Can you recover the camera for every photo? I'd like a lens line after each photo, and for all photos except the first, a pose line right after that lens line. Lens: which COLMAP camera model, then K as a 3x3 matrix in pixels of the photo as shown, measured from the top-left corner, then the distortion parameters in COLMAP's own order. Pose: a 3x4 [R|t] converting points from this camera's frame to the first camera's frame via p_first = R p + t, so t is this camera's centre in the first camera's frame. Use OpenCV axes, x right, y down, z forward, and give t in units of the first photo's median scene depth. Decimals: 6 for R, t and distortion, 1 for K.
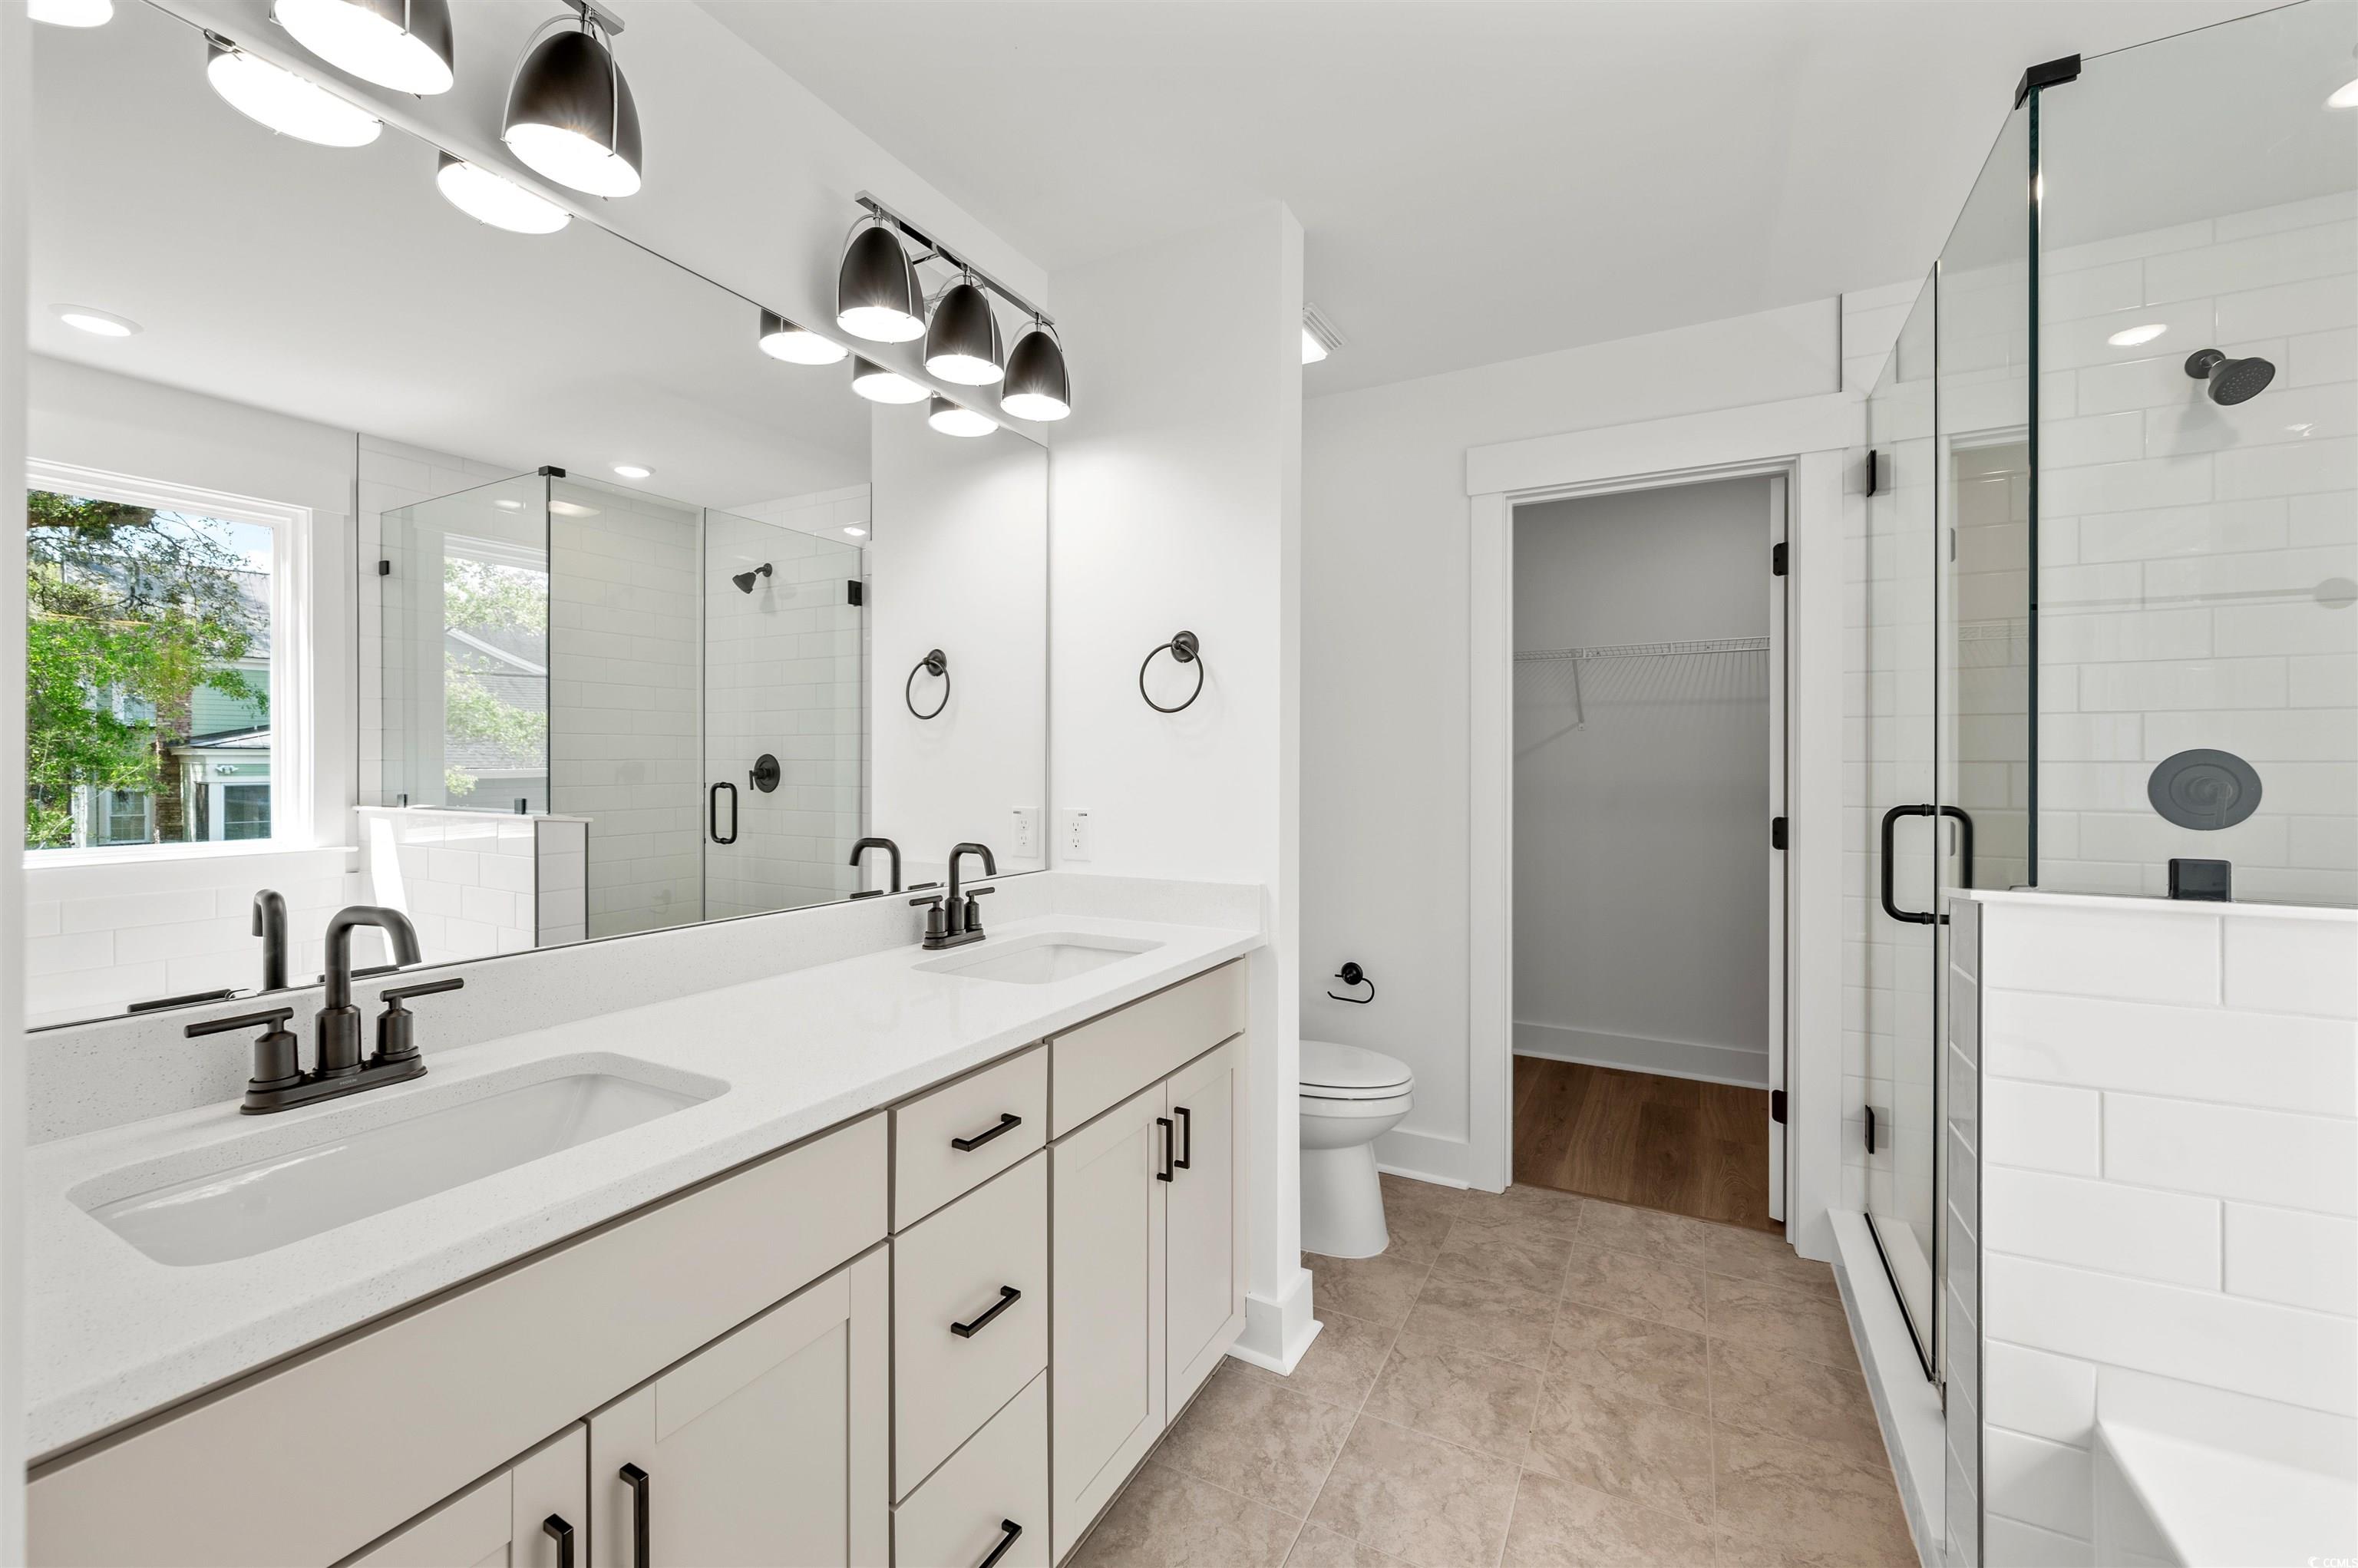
lens RADIAL K [[940.9, 0, 1176.7], [0, 940.9, 774.1], [0, 0, 1]] dist [-0.000681, -0.000315]
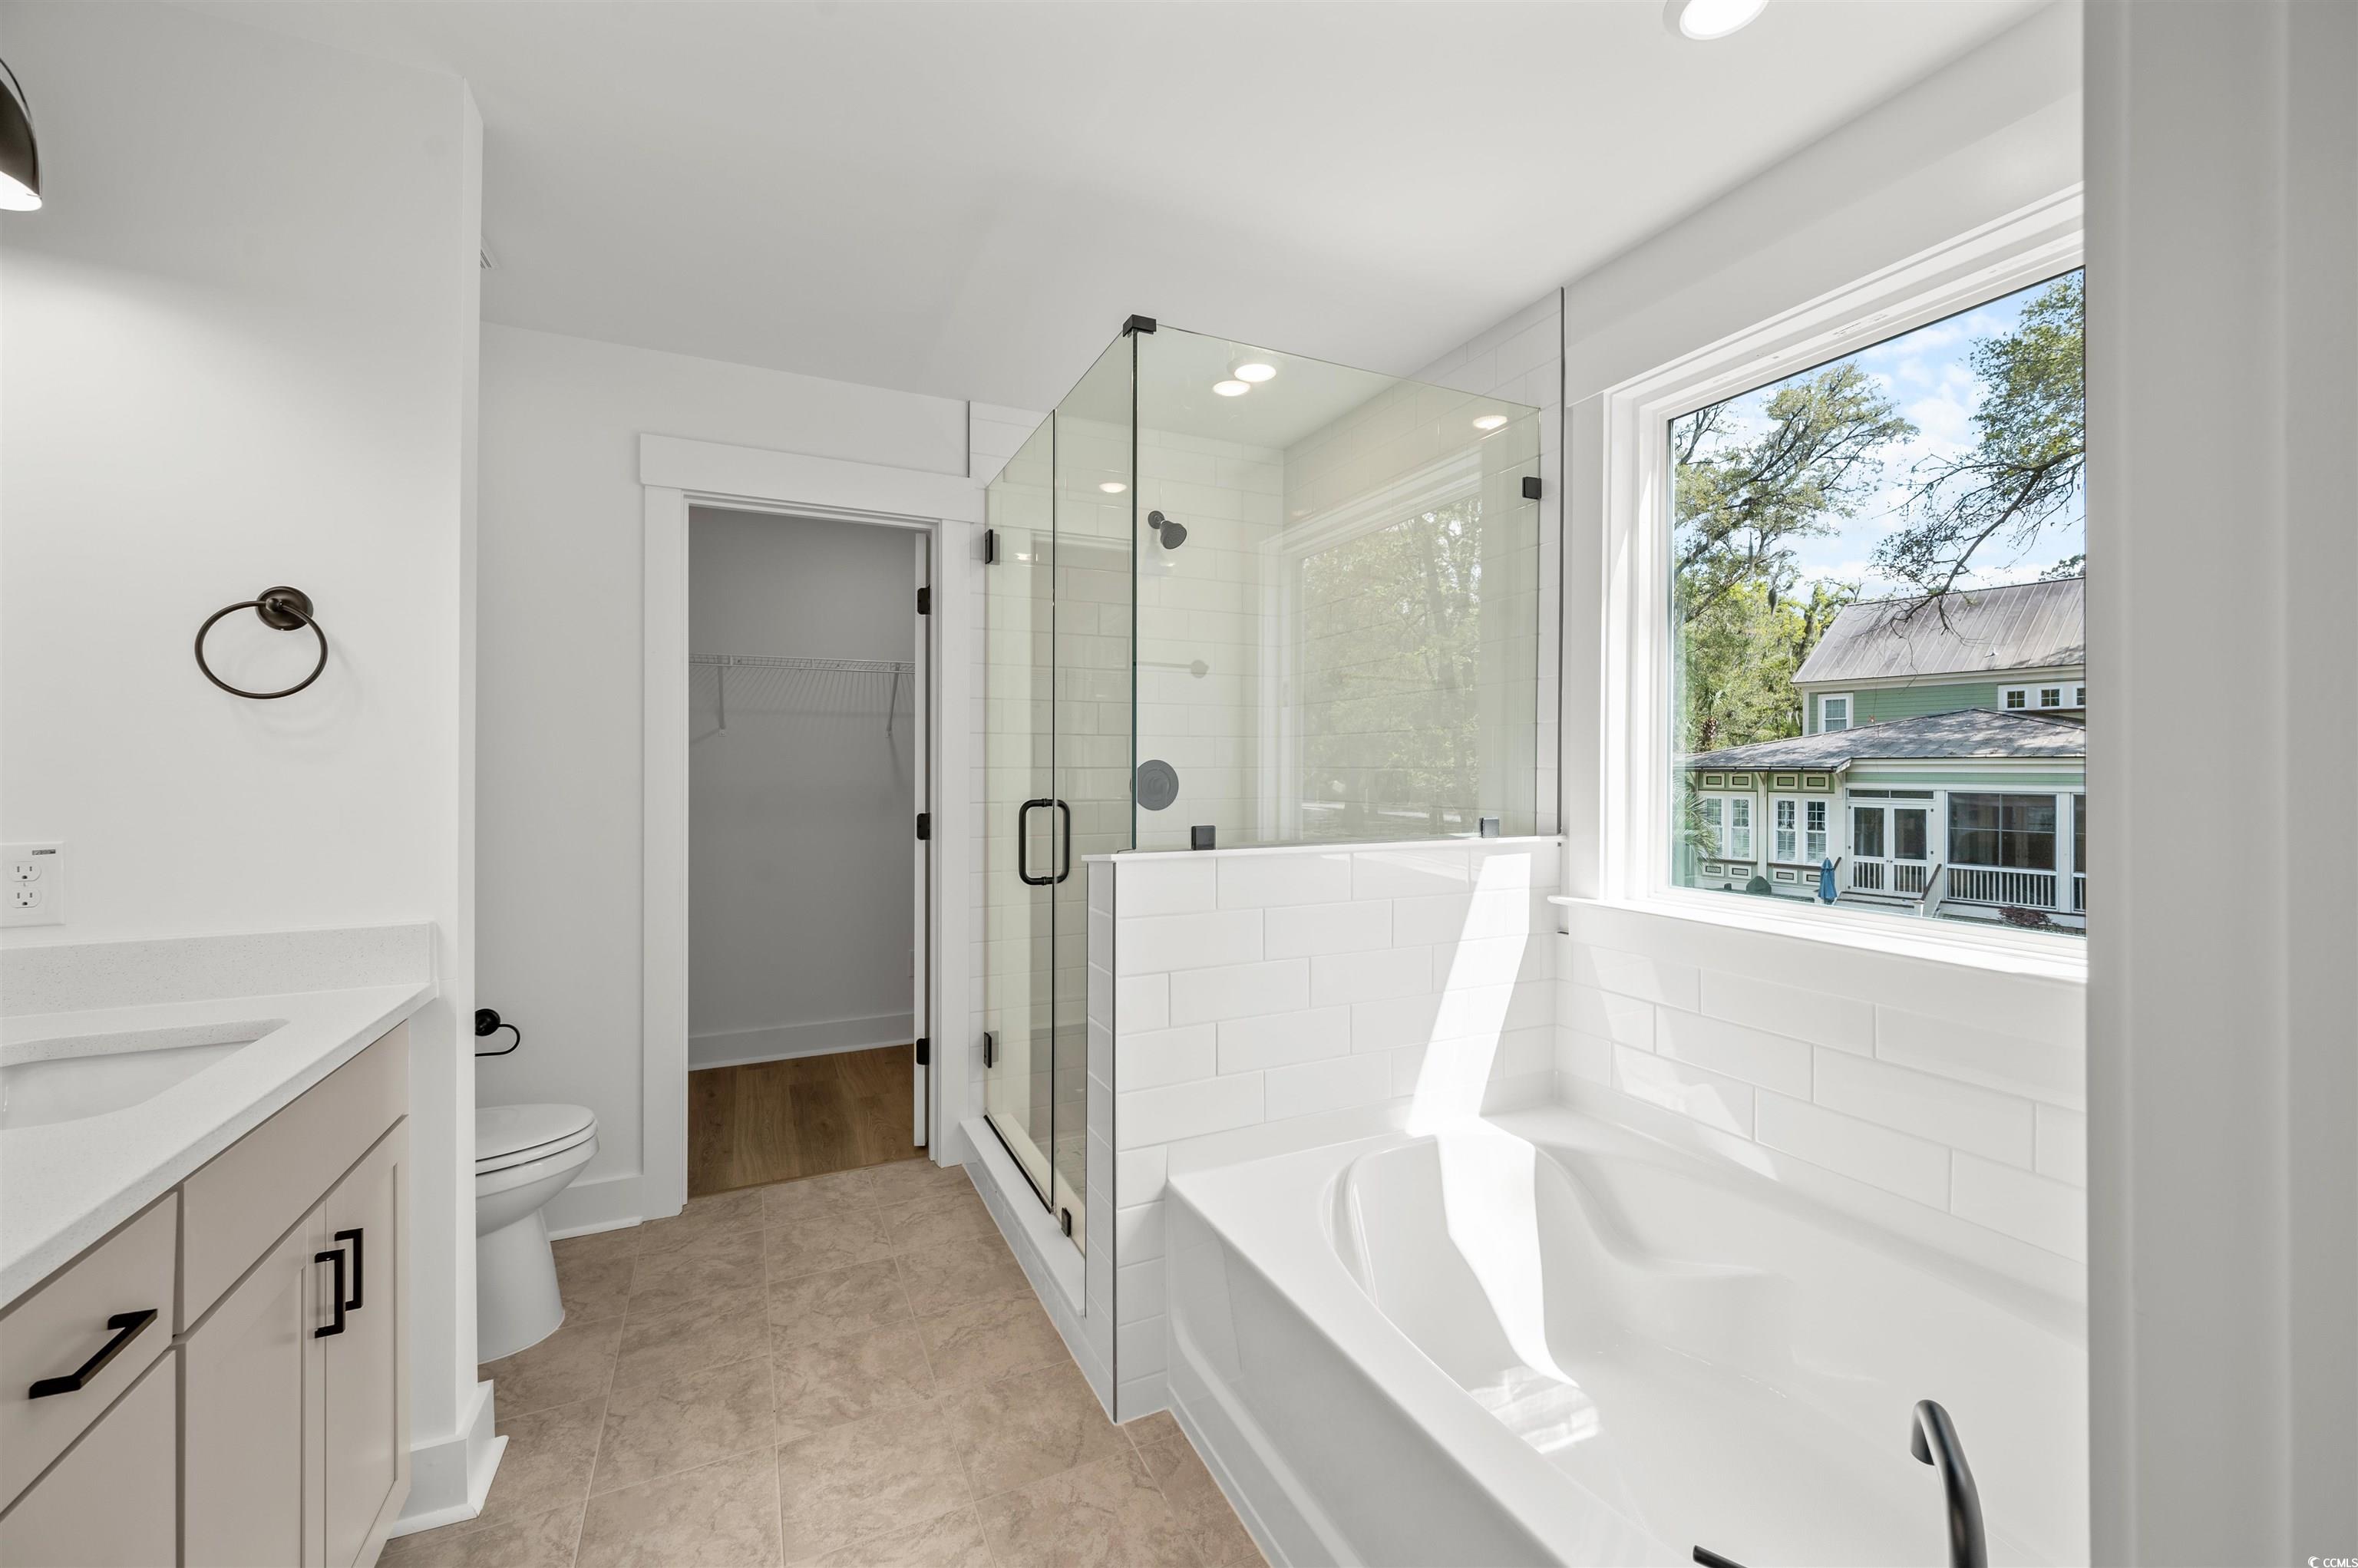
lens RADIAL K [[935.2, 0, 1179.0], [0, 935.2, 784.0], [0, 0, 1]] dist [-0.001721, -0.000195]
pose [[0.591574, -0.013948, 0.806130, -0.153663], [0.010023, 0.999900, 0.009946, -0.000873], [-0.806188, 0.002196, 0.591655, 0.021082]]
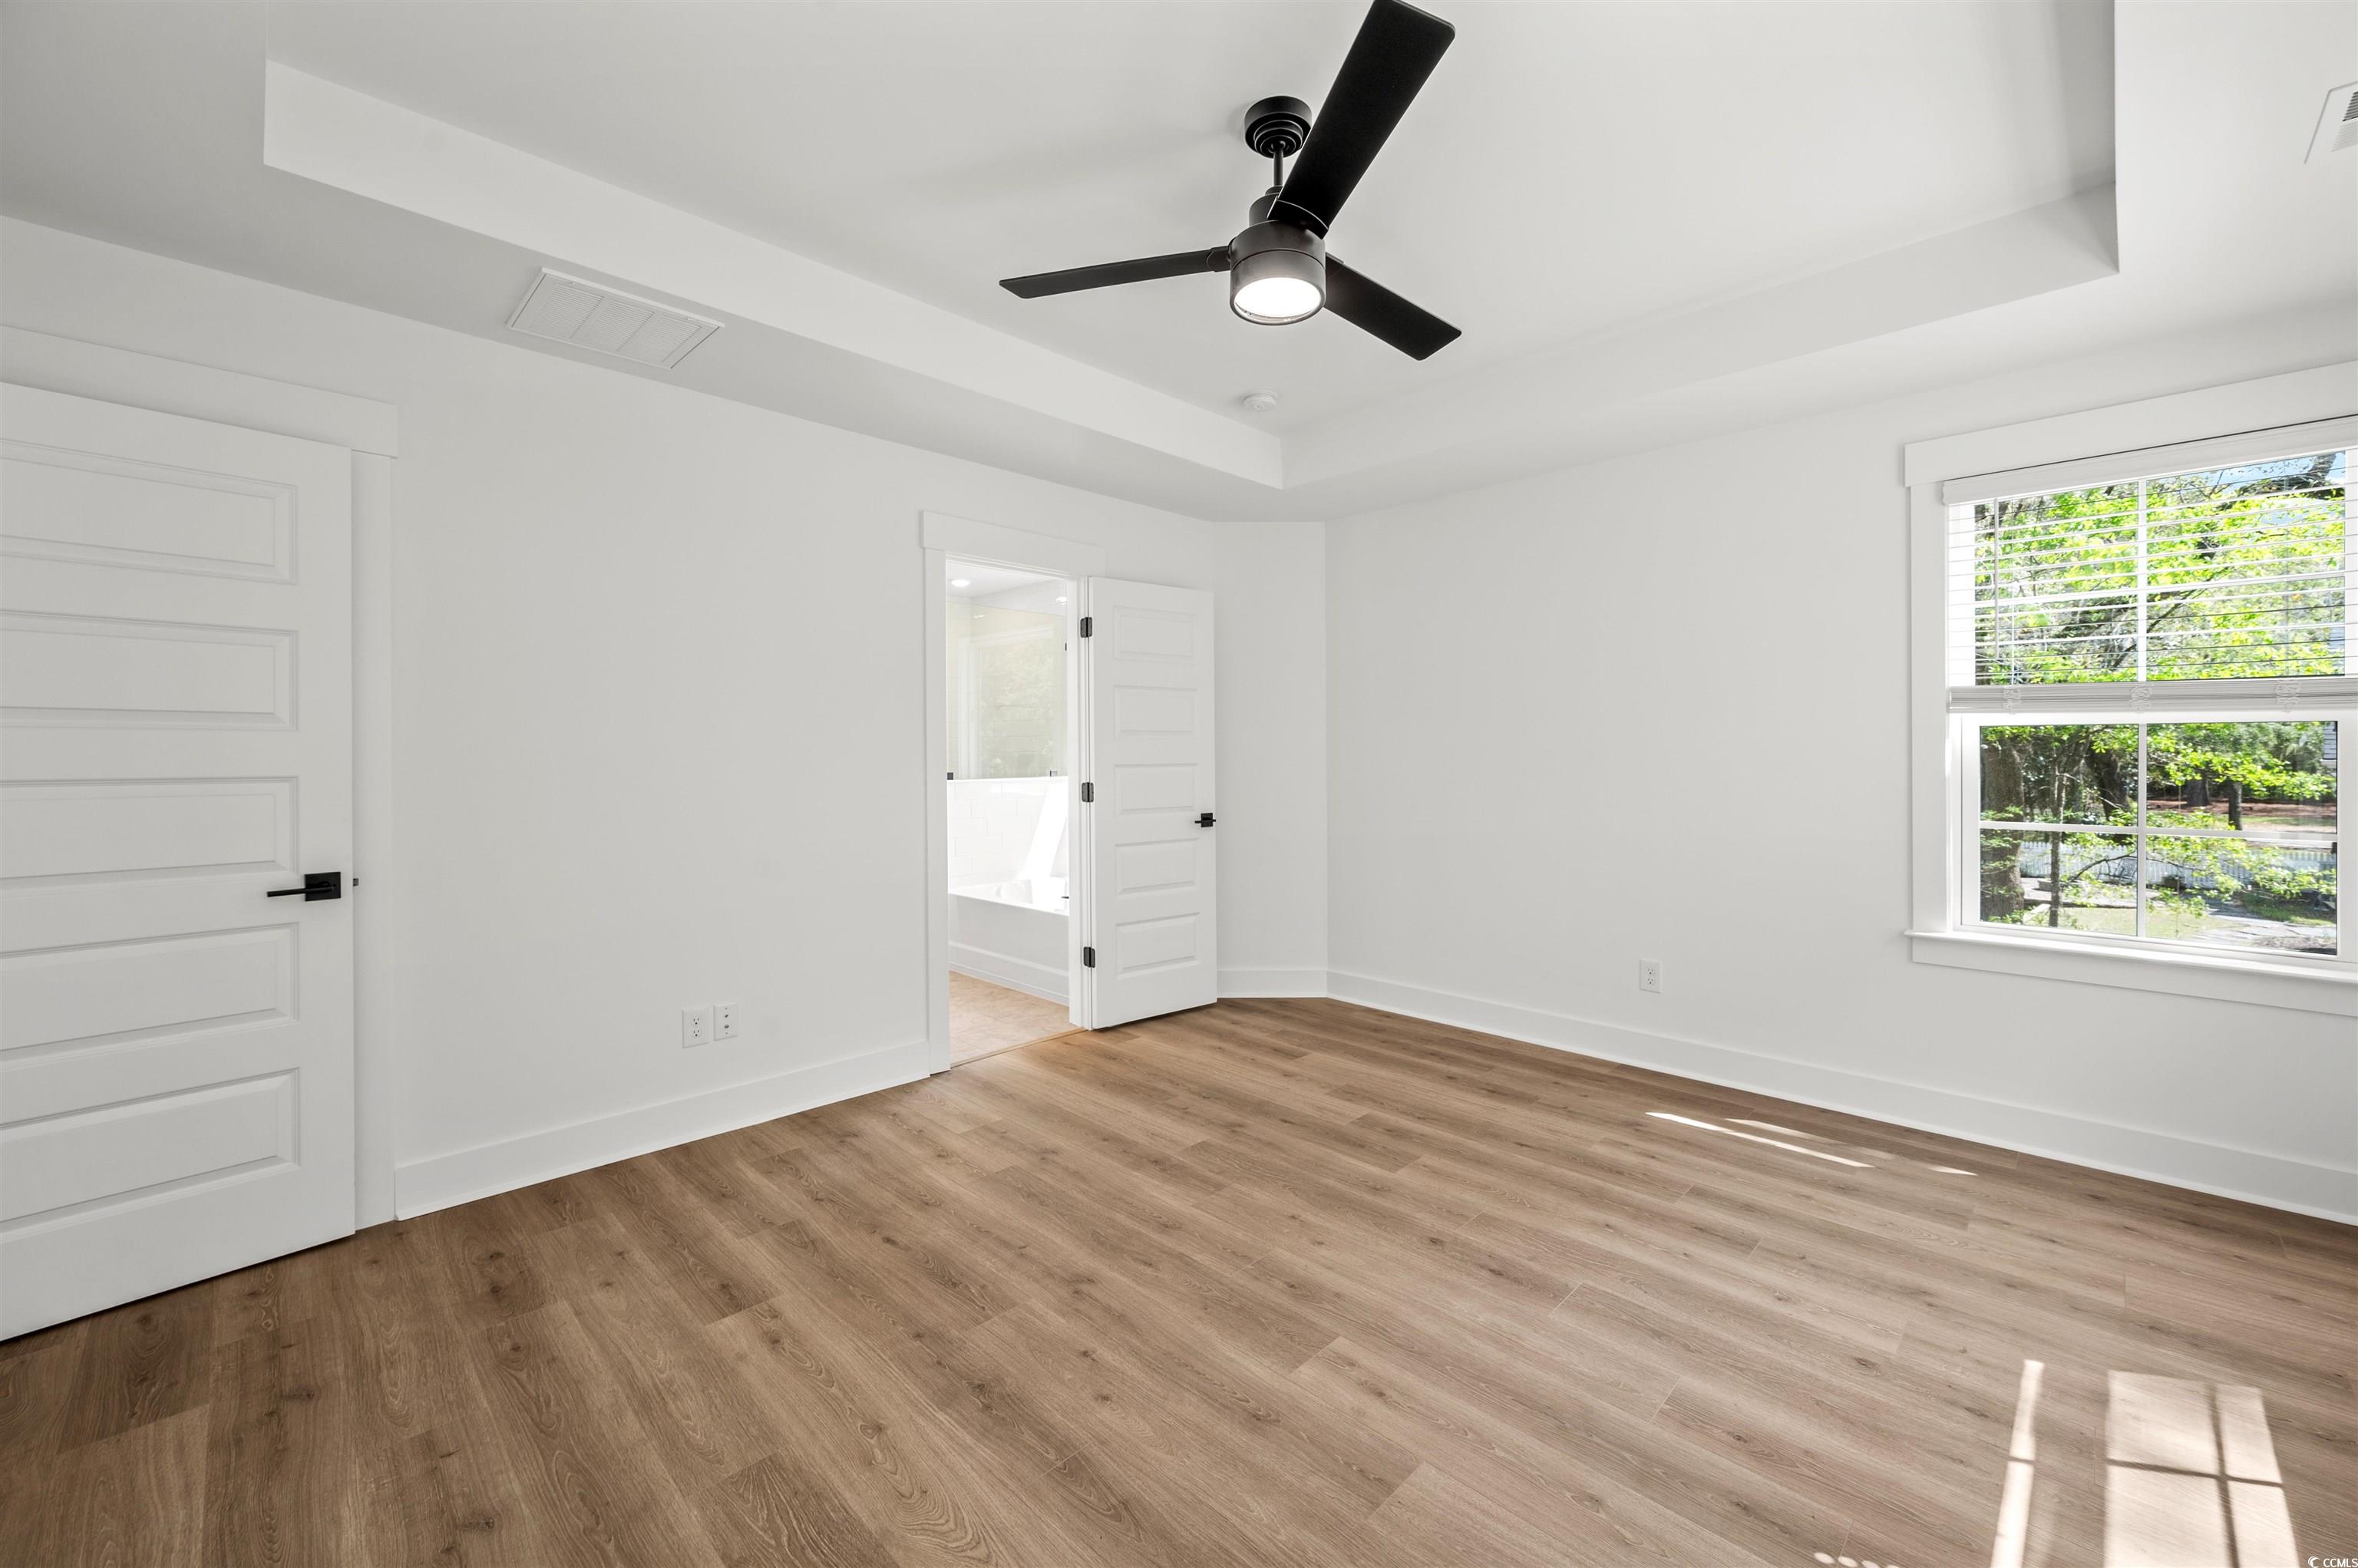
lens RADIAL K [[940.7, 0, 1184.5], [0, 940.7, 754.4], [0, 0, 1]] dist [-0.001524, -0.000015]
pose [[0.269158, -0.008515, 0.963058, -1.780094], [0.014564, 0.999883, 0.004770, -0.007136], [-0.962986, 0.012742, 0.269250, -0.809150]]
